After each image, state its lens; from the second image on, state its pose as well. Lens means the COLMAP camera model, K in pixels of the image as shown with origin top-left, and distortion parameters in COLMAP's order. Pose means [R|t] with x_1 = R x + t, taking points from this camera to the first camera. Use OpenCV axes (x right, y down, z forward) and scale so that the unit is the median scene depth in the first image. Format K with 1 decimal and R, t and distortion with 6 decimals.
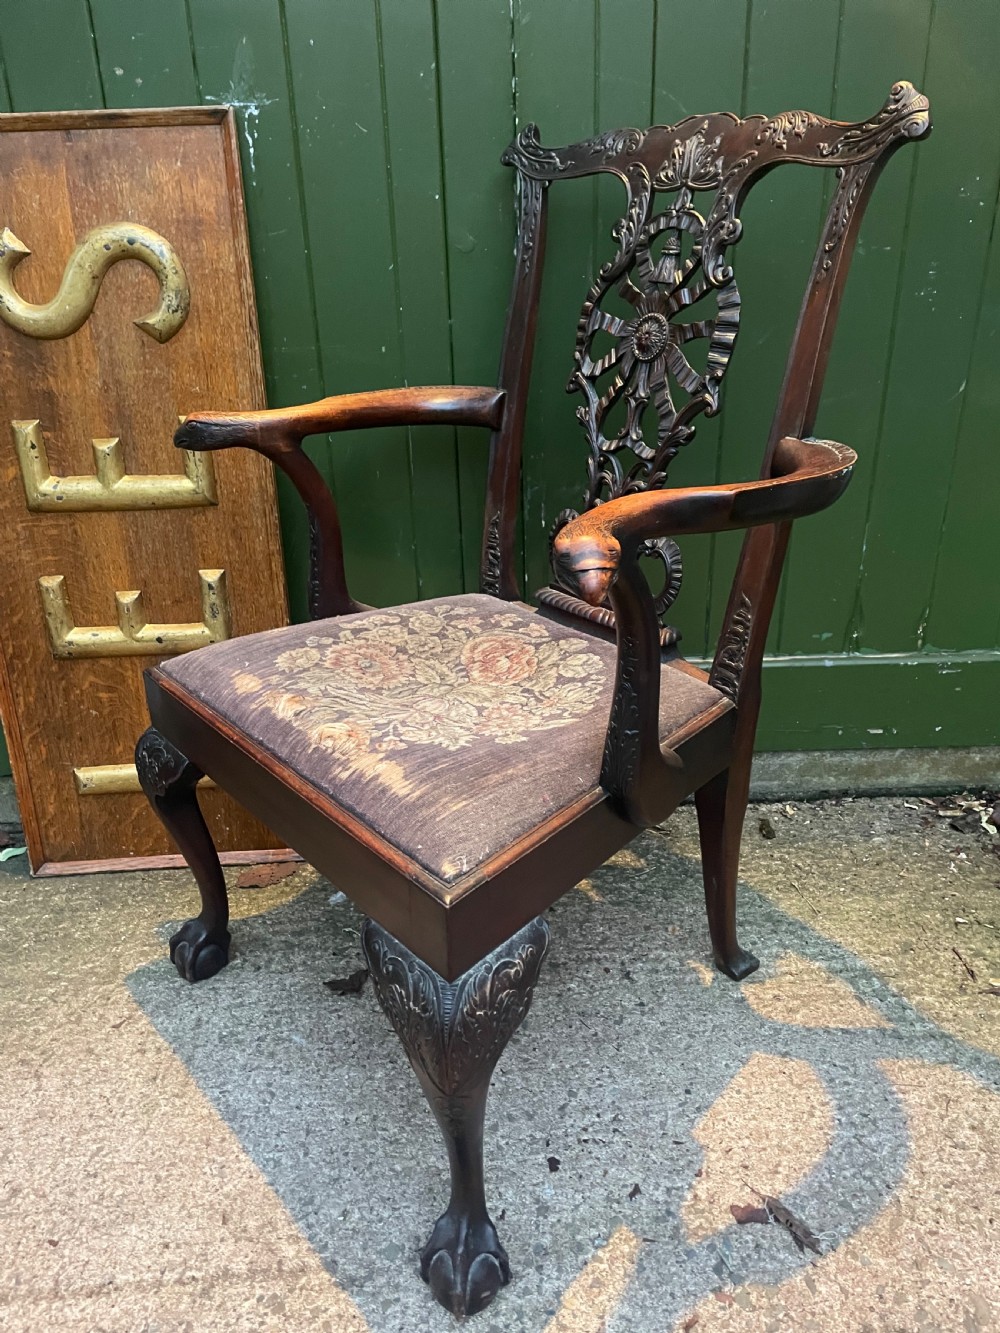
lens RADIAL K [[1015.8, 0, 511.3], [0, 1015.8, 678.6], [0, 0, 1]] dist [0.083123, -0.114590]
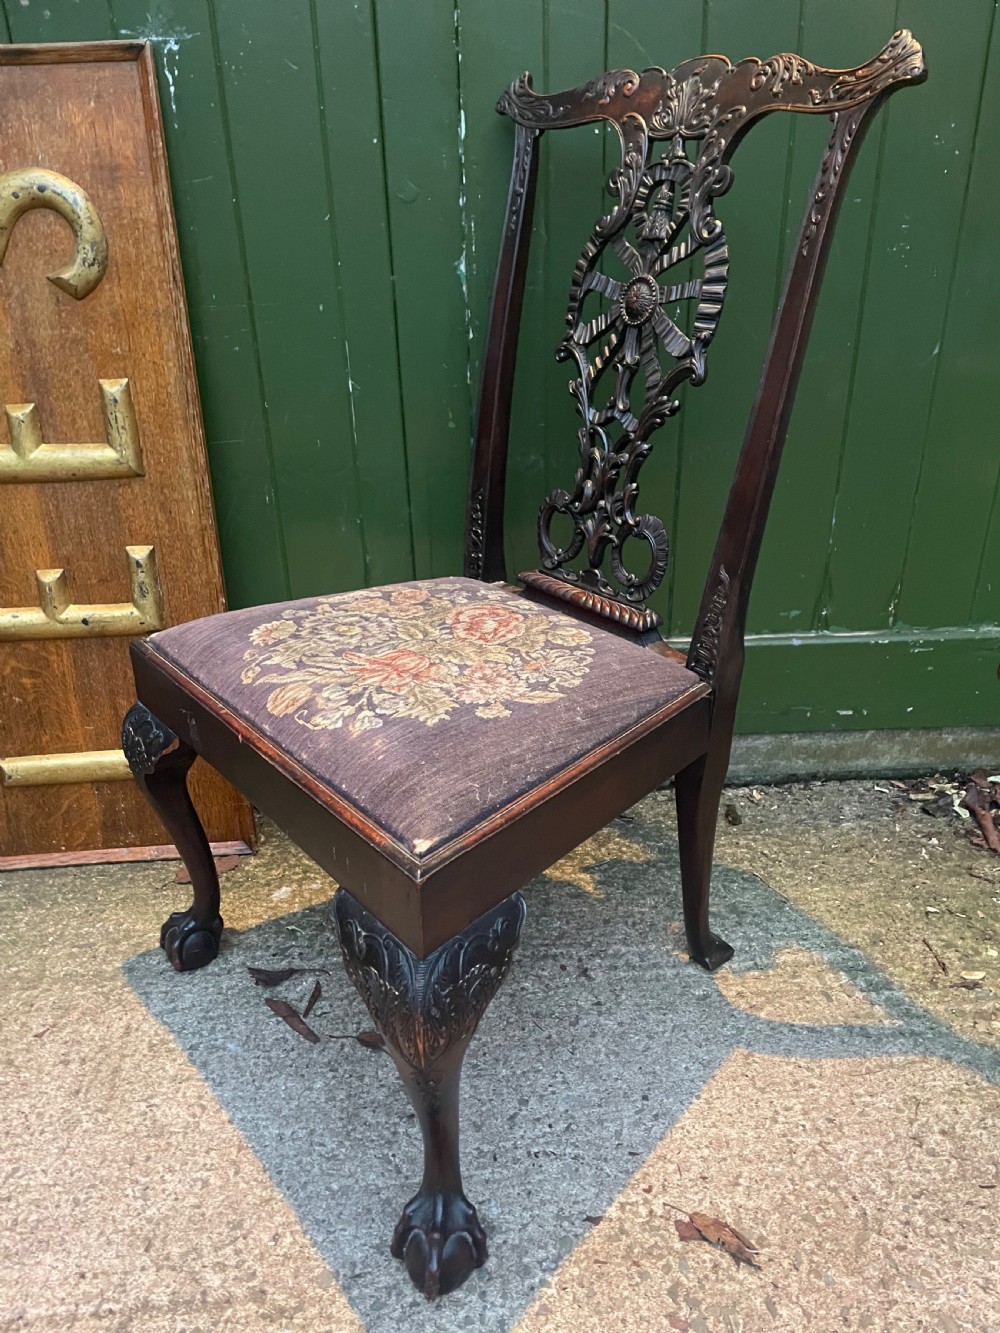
lens RADIAL K [[1015.8, 0, 513.3], [0, 1015.8, 680.8], [0, 0, 1]] dist [0.083123, -0.114590]
pose [[0.999716, -0.006741, 0.022861, 0.028658], [0.006173, 0.999673, 0.024801, -0.005240], [-0.023021, -0.024653, 0.999431, 0.061449]]
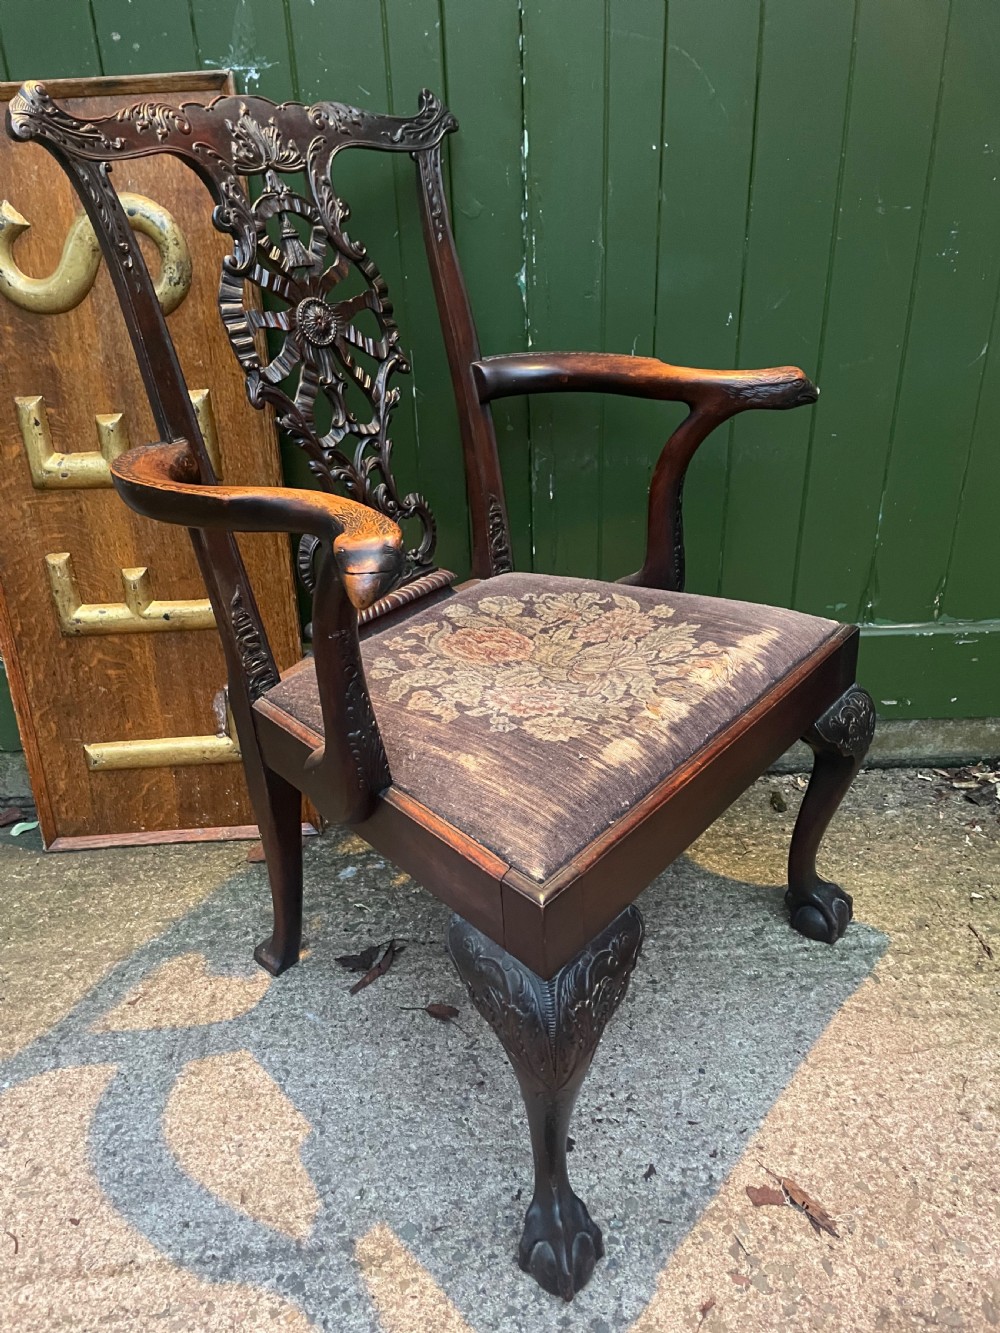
lens RADIAL K [[1015.8, 0, 491.7], [0, 1015.8, 670.8], [0, 0, 1]] dist [0.083123, -0.114590]
pose [[0.999801, -0.005657, -0.019150, -0.009810], [0.006341, 0.999336, 0.035884, -0.021711], [0.018934, -0.035998, 0.999172, 0.011053]]
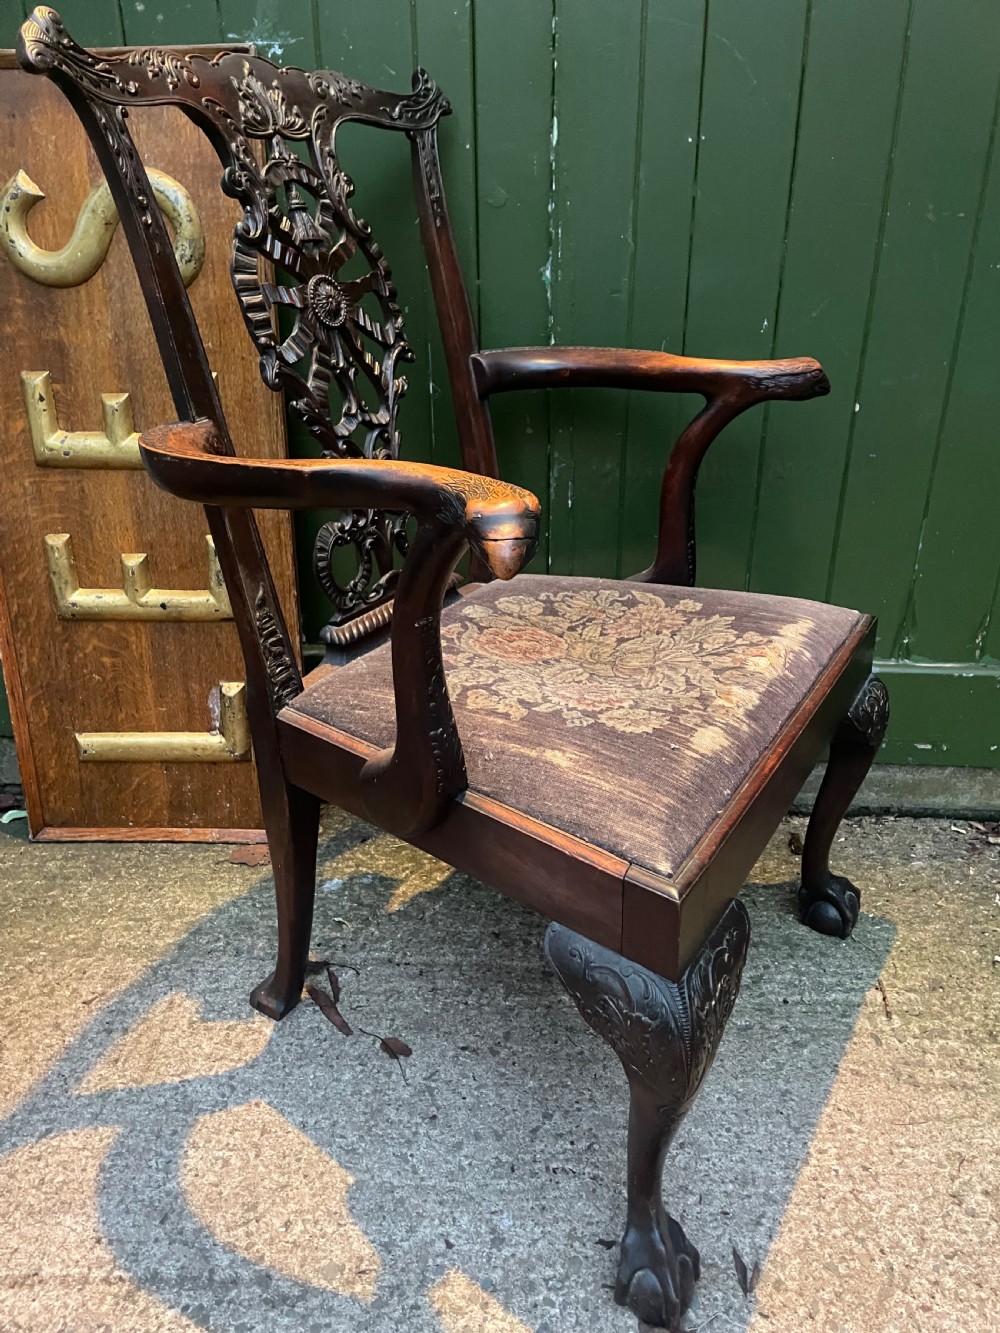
lens RADIAL K [[1015.8, 0, 513.5], [0, 1015.8, 680.5], [0, 0, 1]] dist [0.083123, -0.114590]
pose [[0.995748, 0.057324, -0.072117, 0.067004], [-0.056527, 0.998316, 0.013053, 0.001396], [0.072743, -0.008921, 0.997311, 0.069290]]
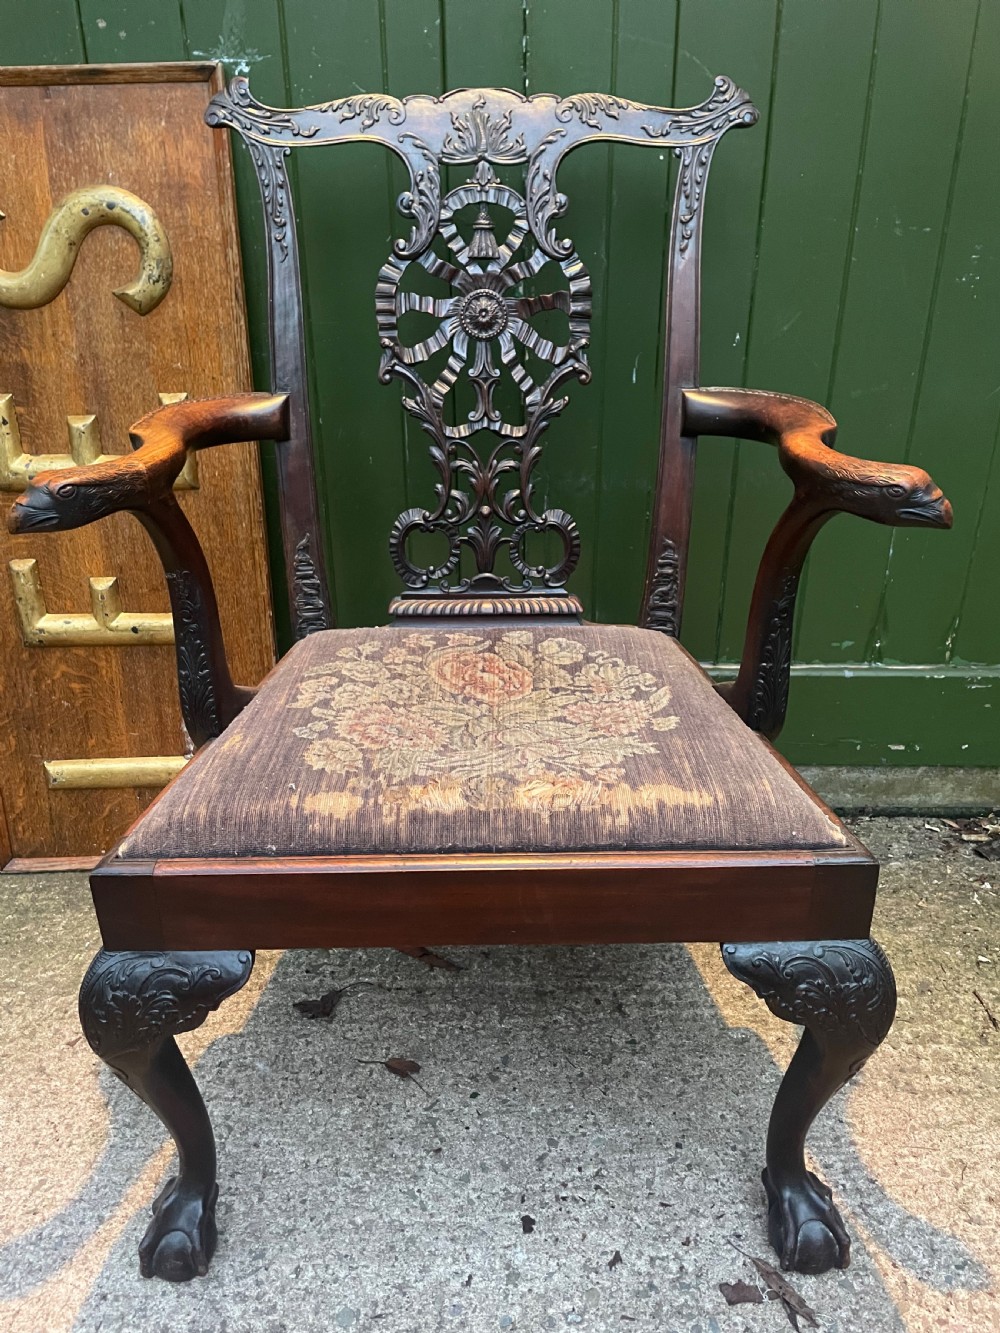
lens RADIAL K [[1015.8, 0, 502.2], [0, 1015.8, 662.4], [0, 0, 1]] dist [0.083123, -0.114590]
pose [[0.999238, 0.030154, -0.024772, 0.022011], [-0.029990, 0.999526, 0.006976, -0.028040], [0.024971, -0.006228, 0.999669, 0.073016]]
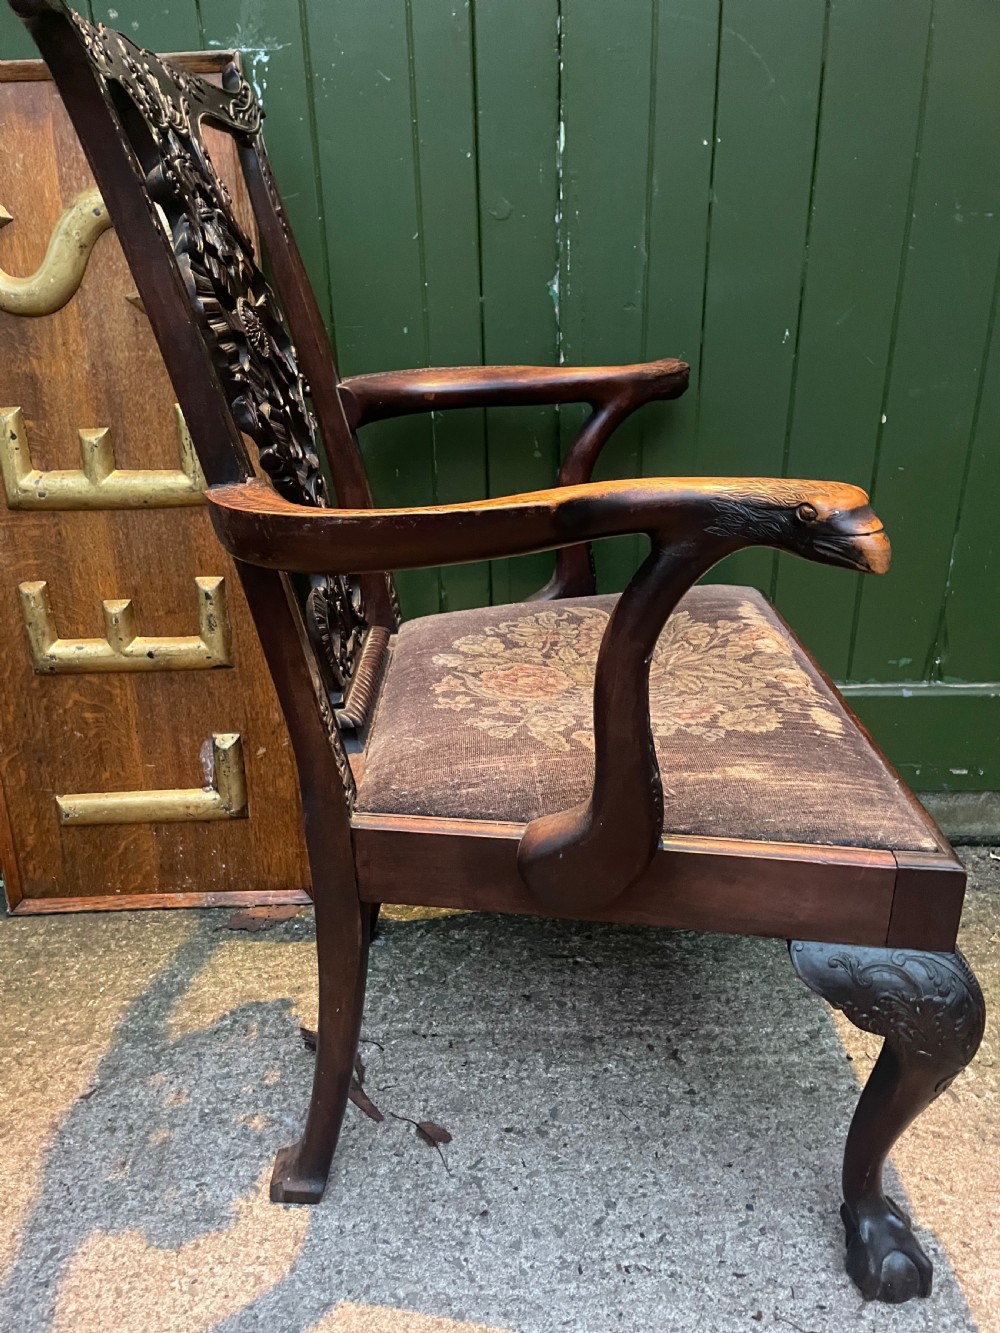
lens RADIAL K [[1015.8, 0, 496.9], [0, 1015.8, 680.1], [0, 0, 1]] dist [0.083123, -0.114590]
pose [[0.999042, 0.016620, -0.040471, -0.005596], [-0.017245, 0.999737, -0.015134, -0.008406], [0.040209, 0.015817, 0.999066, 0.136518]]
